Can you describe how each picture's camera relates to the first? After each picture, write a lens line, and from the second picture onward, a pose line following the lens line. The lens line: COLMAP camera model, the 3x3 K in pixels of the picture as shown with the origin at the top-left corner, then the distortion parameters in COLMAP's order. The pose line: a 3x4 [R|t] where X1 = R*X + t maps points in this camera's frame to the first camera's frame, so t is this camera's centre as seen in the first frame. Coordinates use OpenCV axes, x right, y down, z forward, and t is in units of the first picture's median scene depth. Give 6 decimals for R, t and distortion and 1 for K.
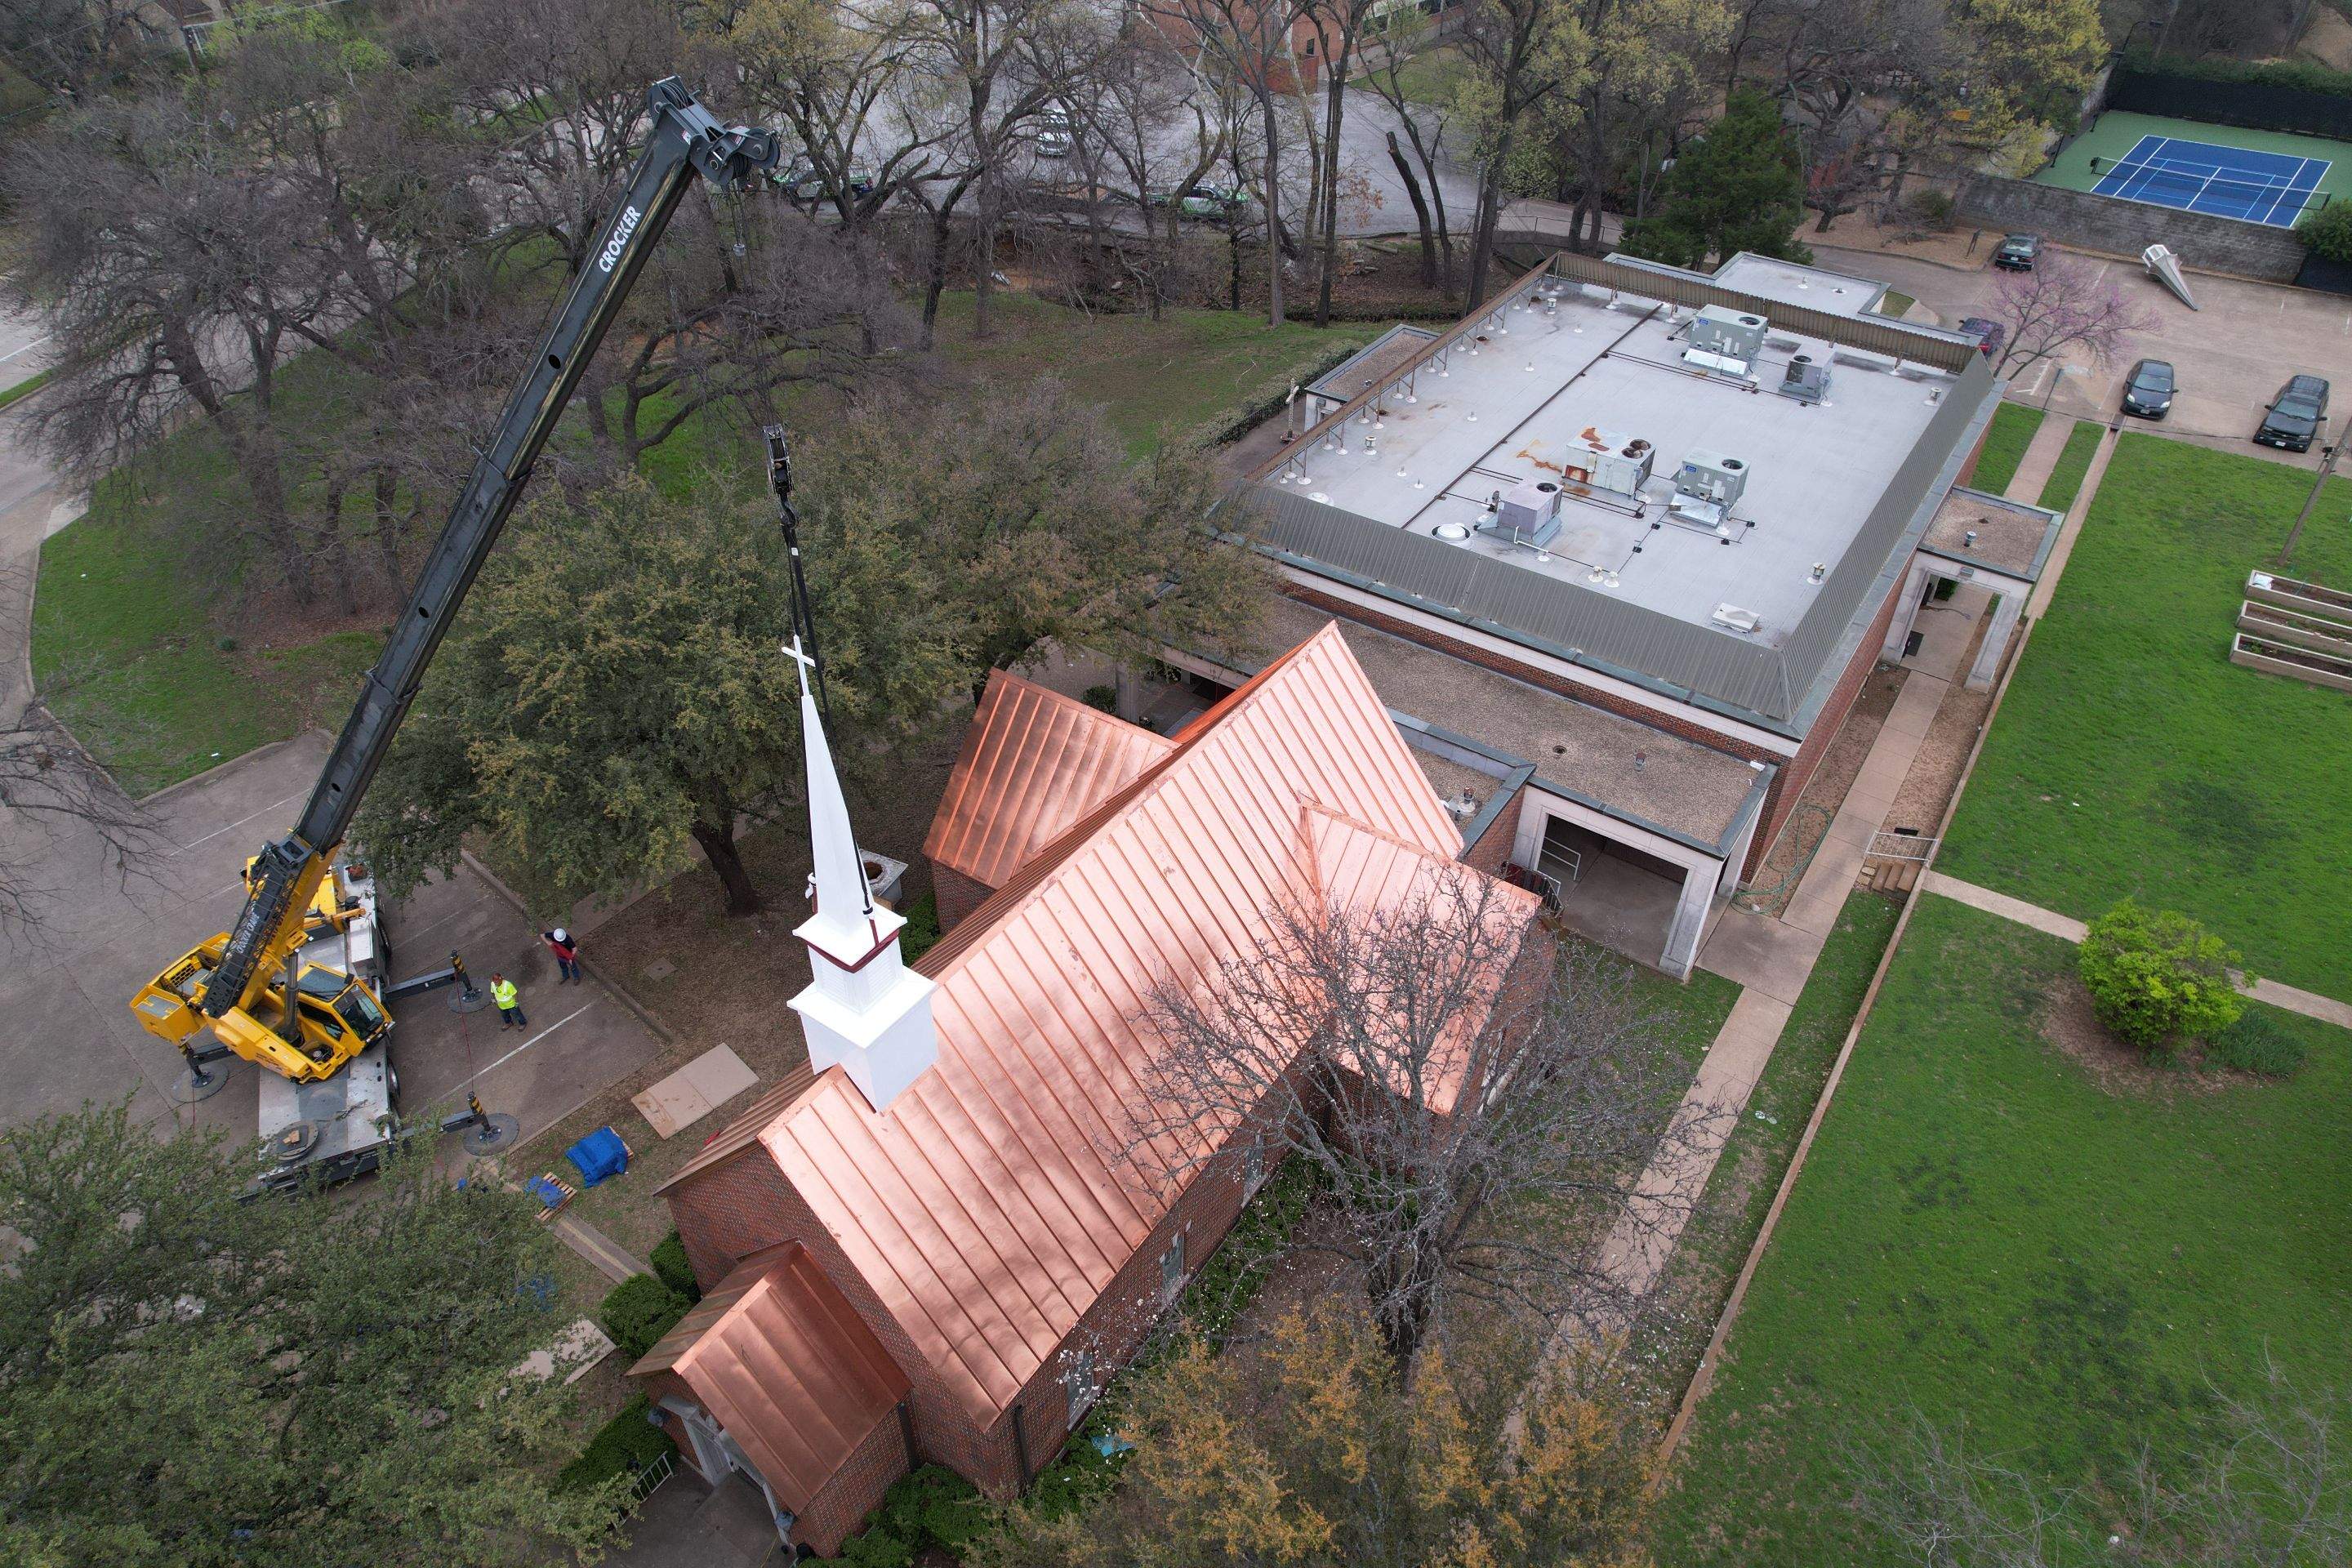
lens RADIAL K [[1510.3, 0, 1161.4], [0, 1510.3, 796.6], [0, 0, 1]] dist [-0.091788, 0.082164]
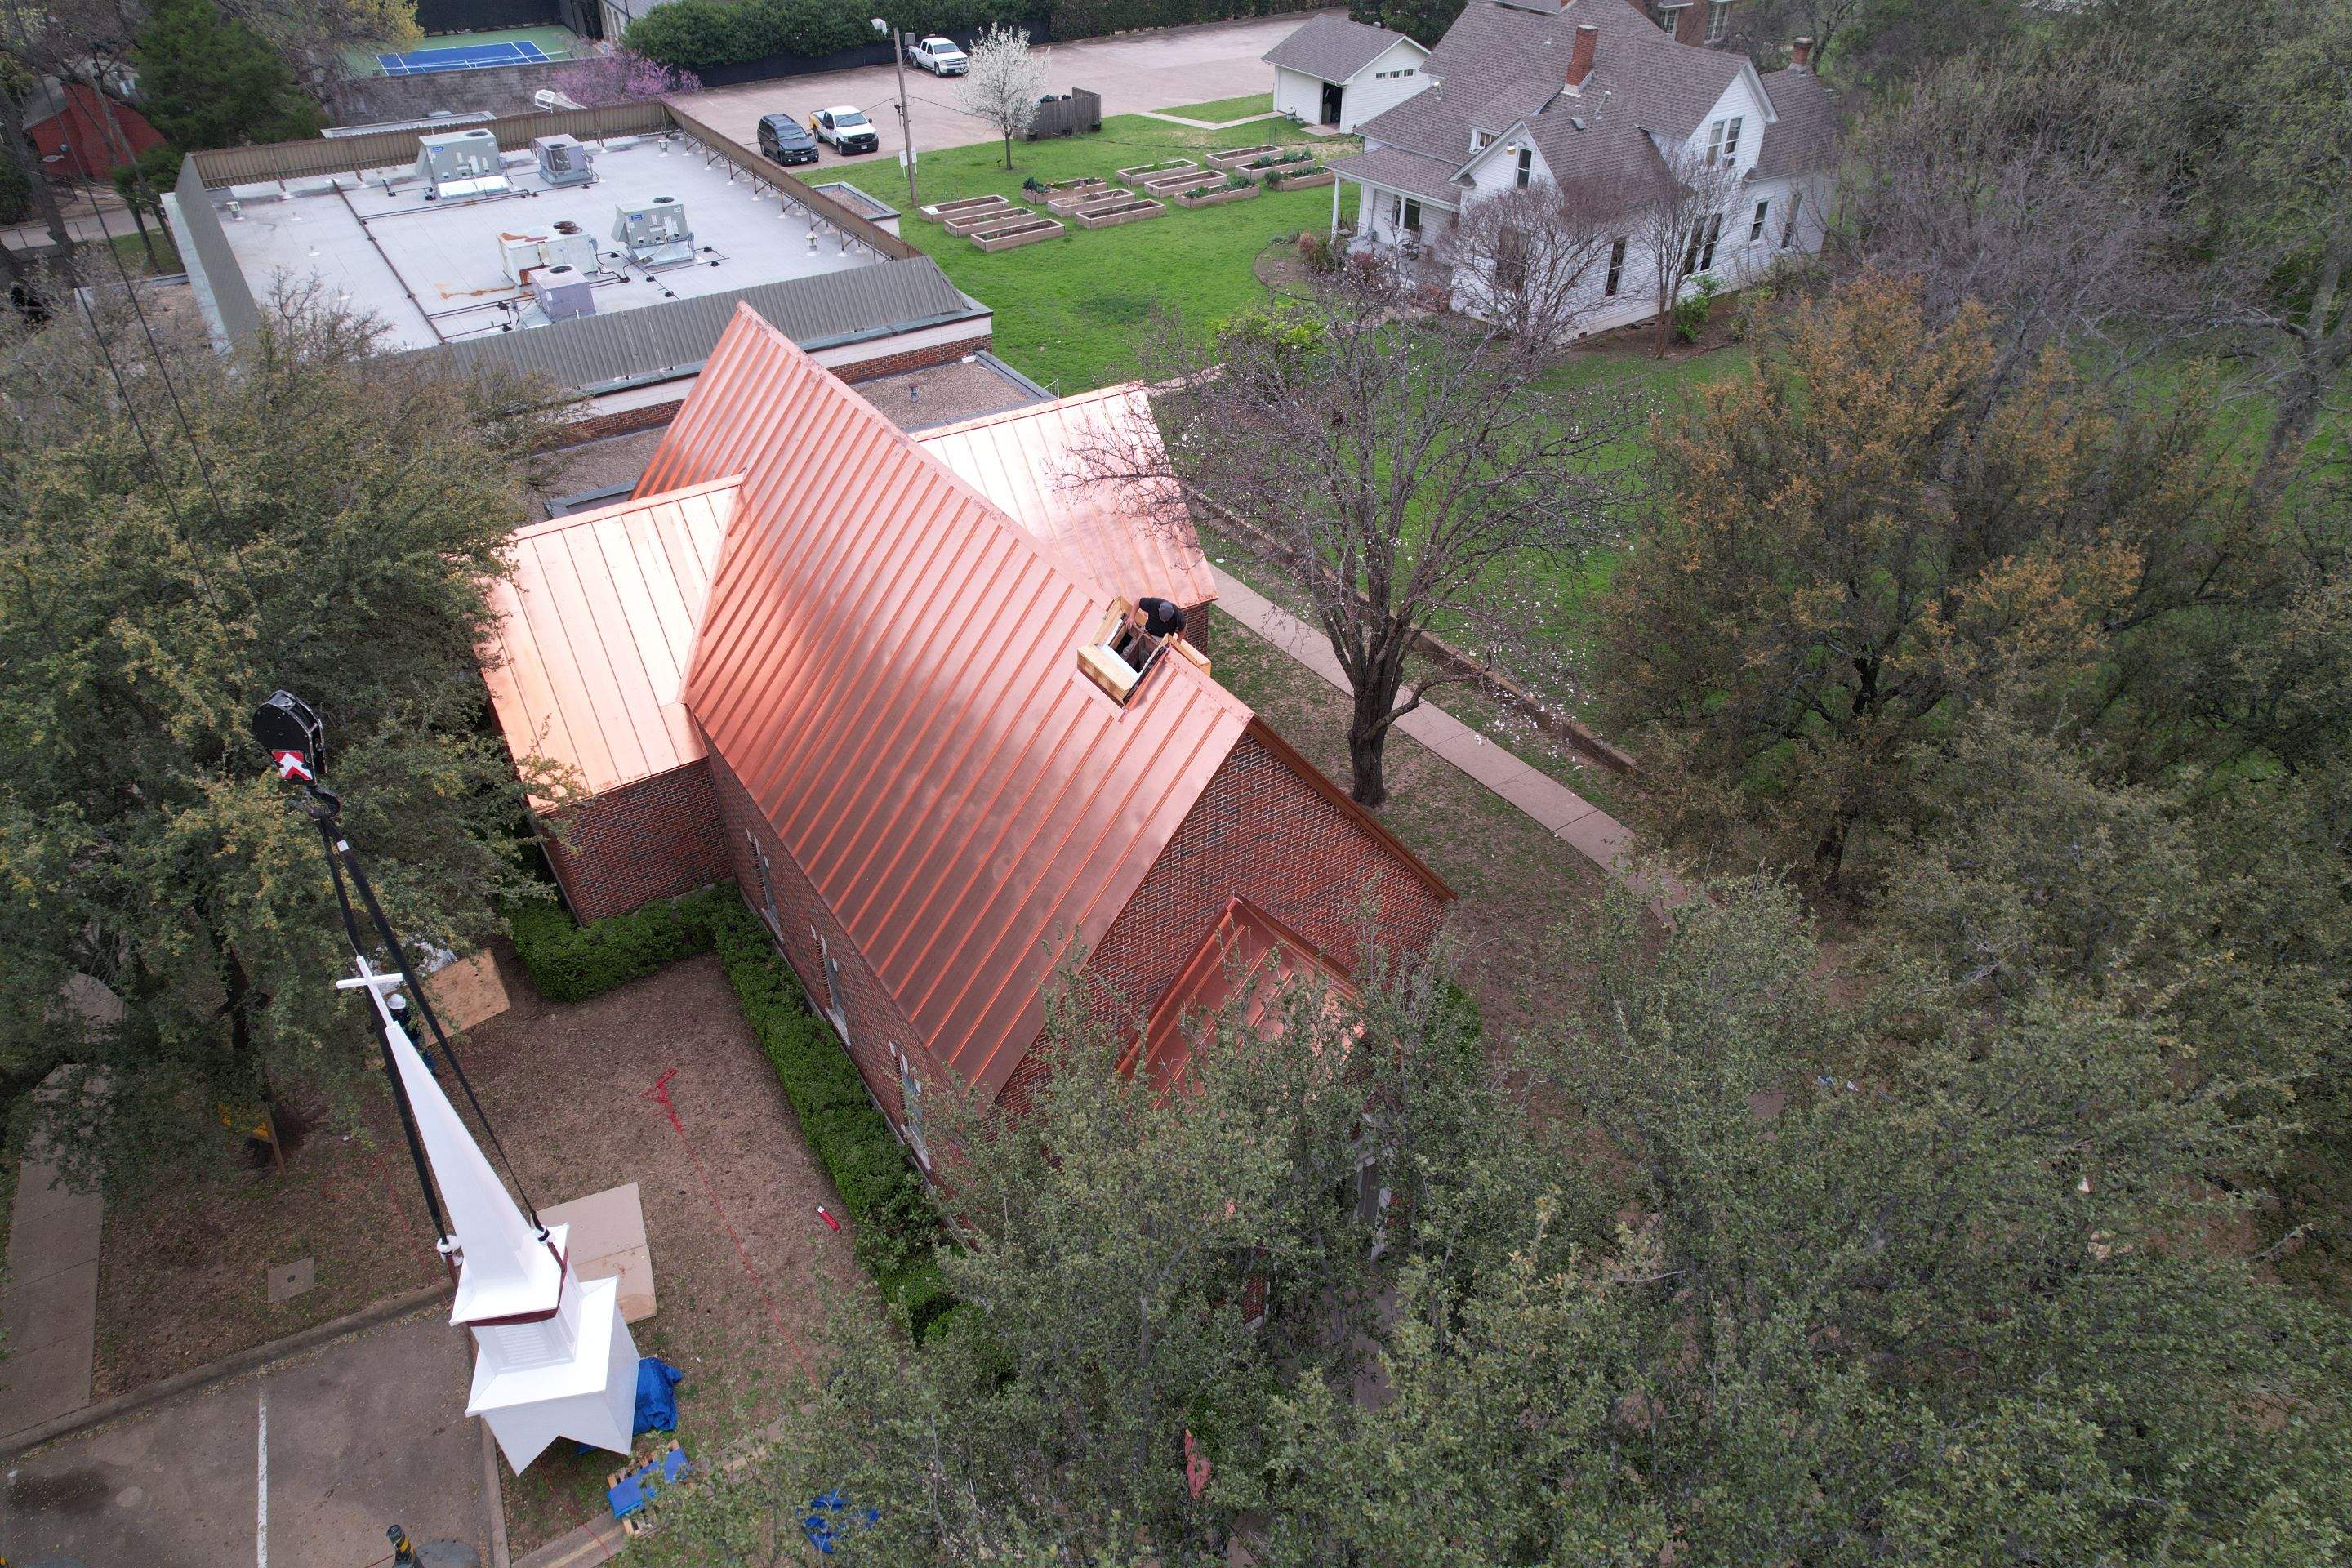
lens RADIAL K [[1510.3, 0, 1161.4], [0, 1510.3, 796.6], [0, 0, 1]] dist [-0.091788, 0.082164]
pose [[0.385967, -0.549100, 0.741295, -0.485384], [0.581075, 0.768825, 0.266946, 0.013844], [-0.716506, 0.327716, 0.615810, 0.308475]]
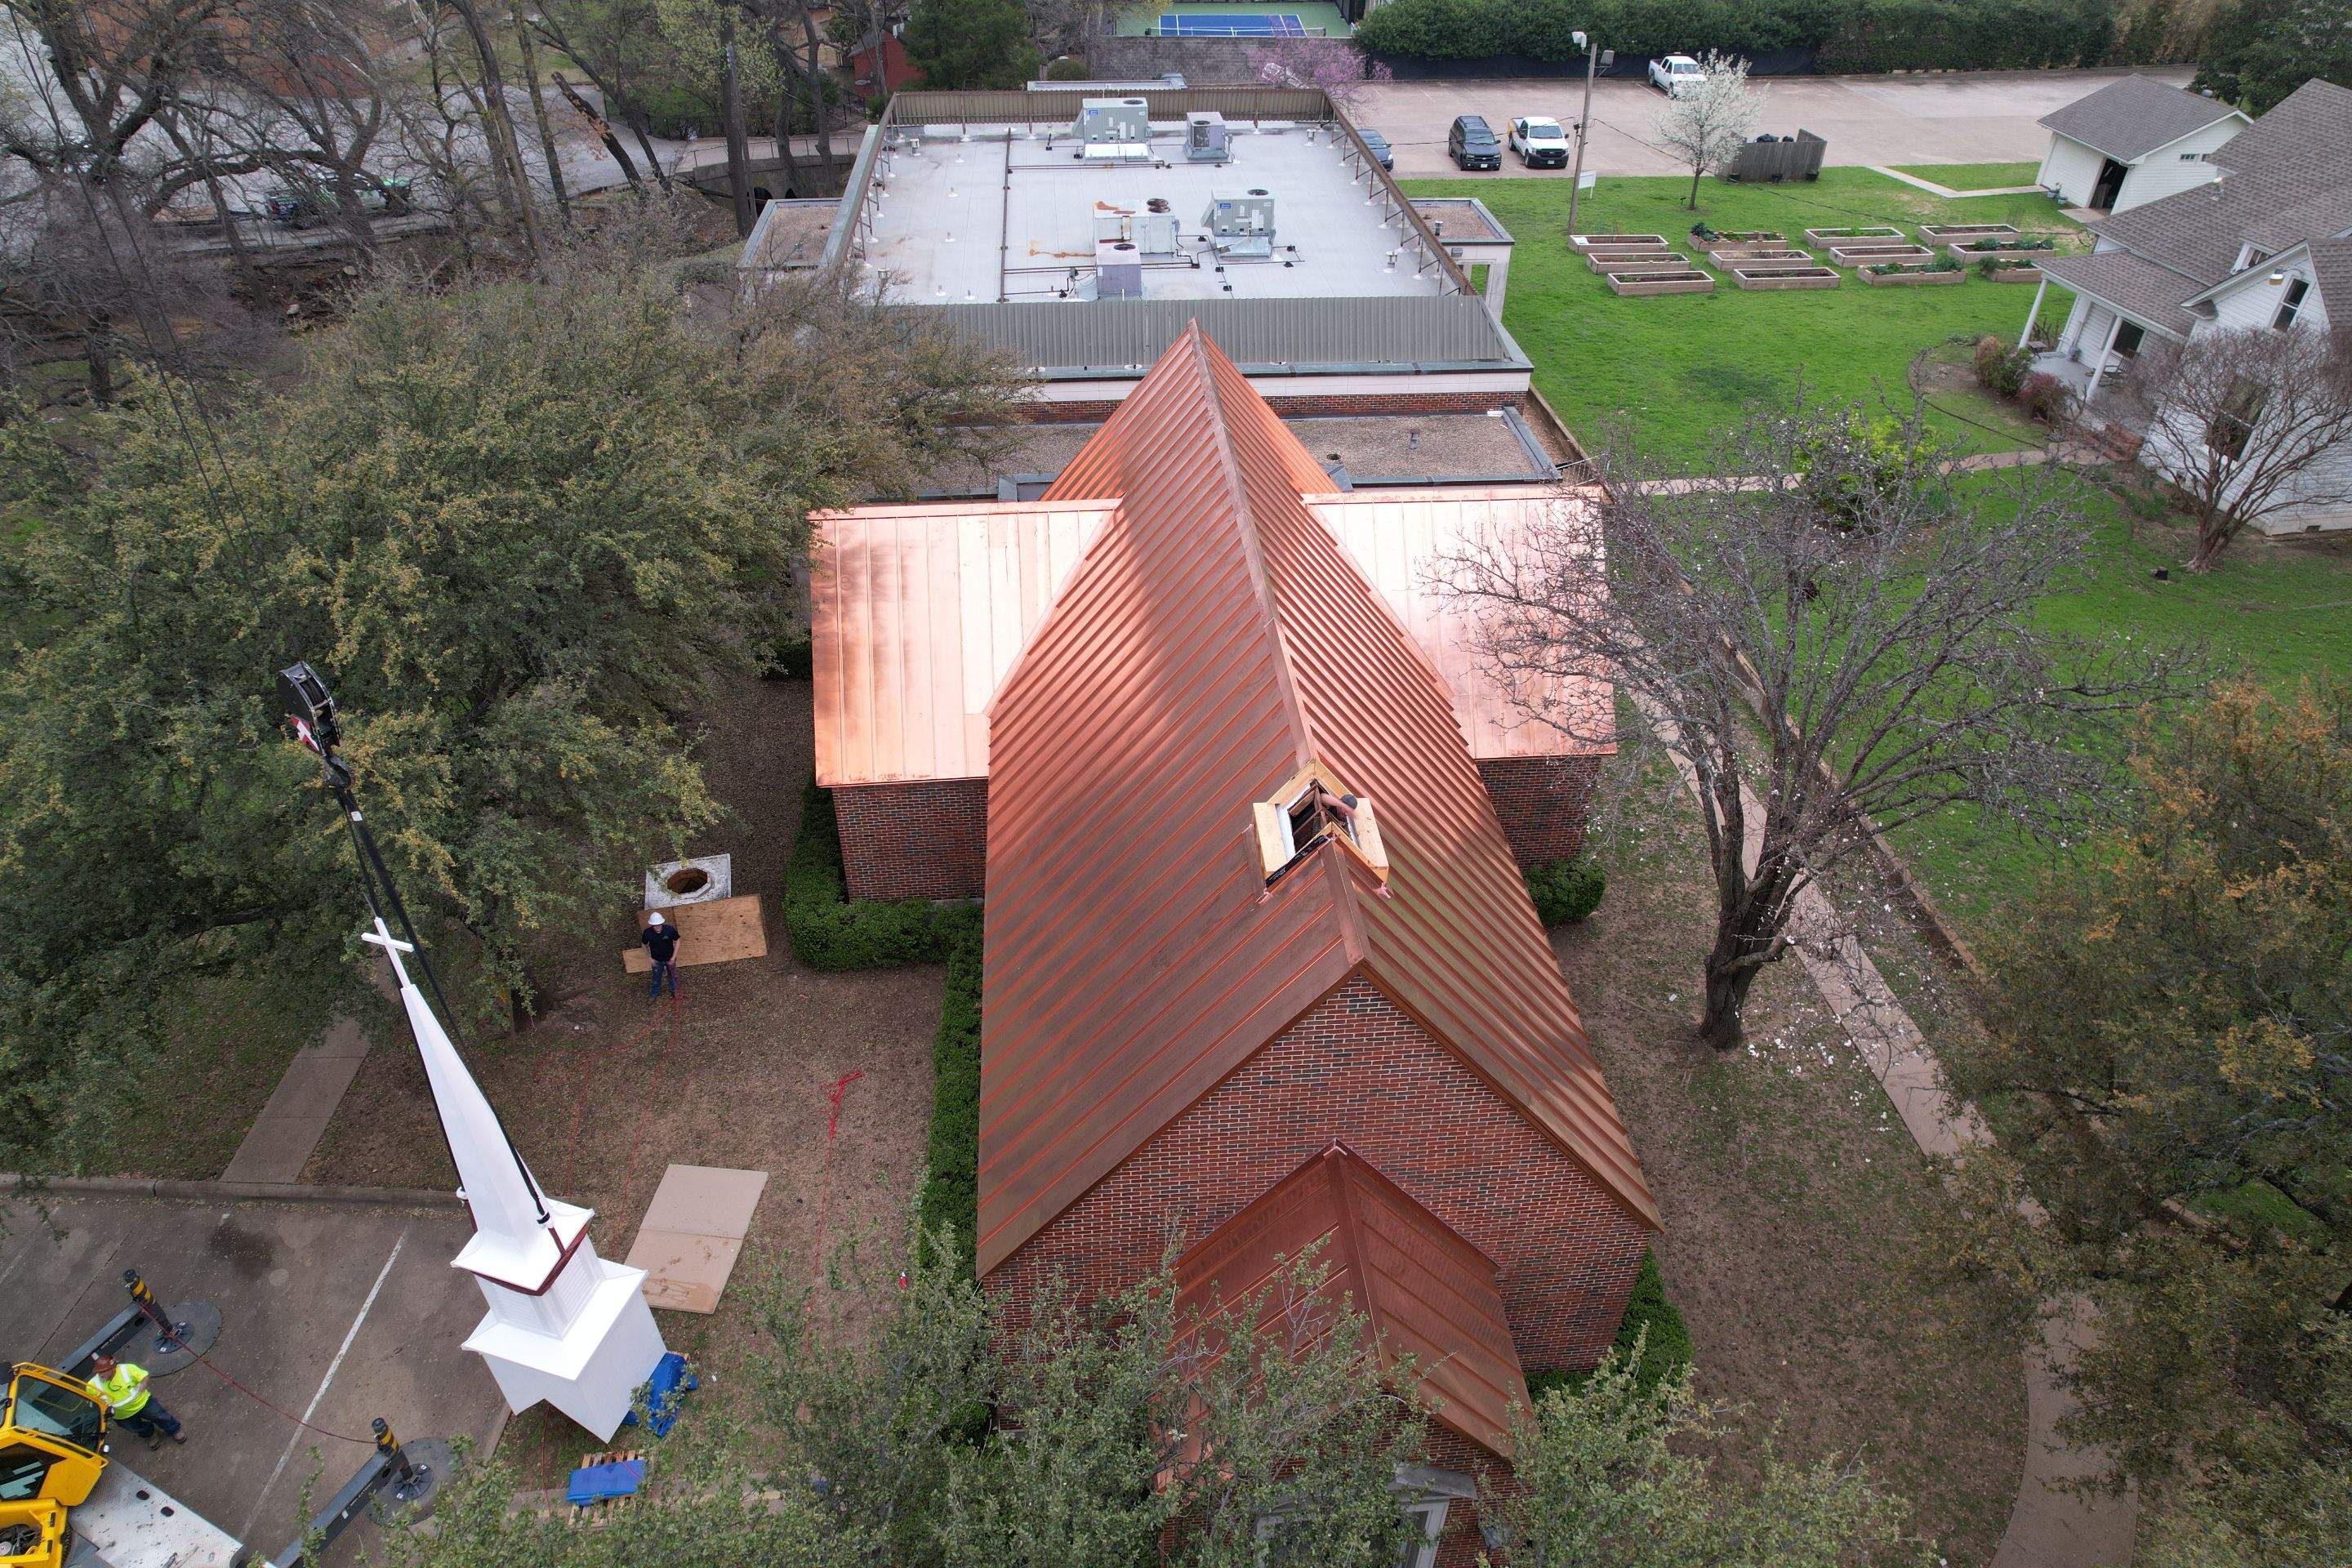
lens RADIAL K [[1510.3, 0, 1161.4], [0, 1510.3, 796.6], [0, 0, 1]] dist [-0.091788, 0.082164]
pose [[0.776727, -0.376061, 0.505246, -0.341868], [0.395240, 0.915602, 0.073883, 0.047621], [-0.490388, 0.142307, 0.859807, 0.267353]]
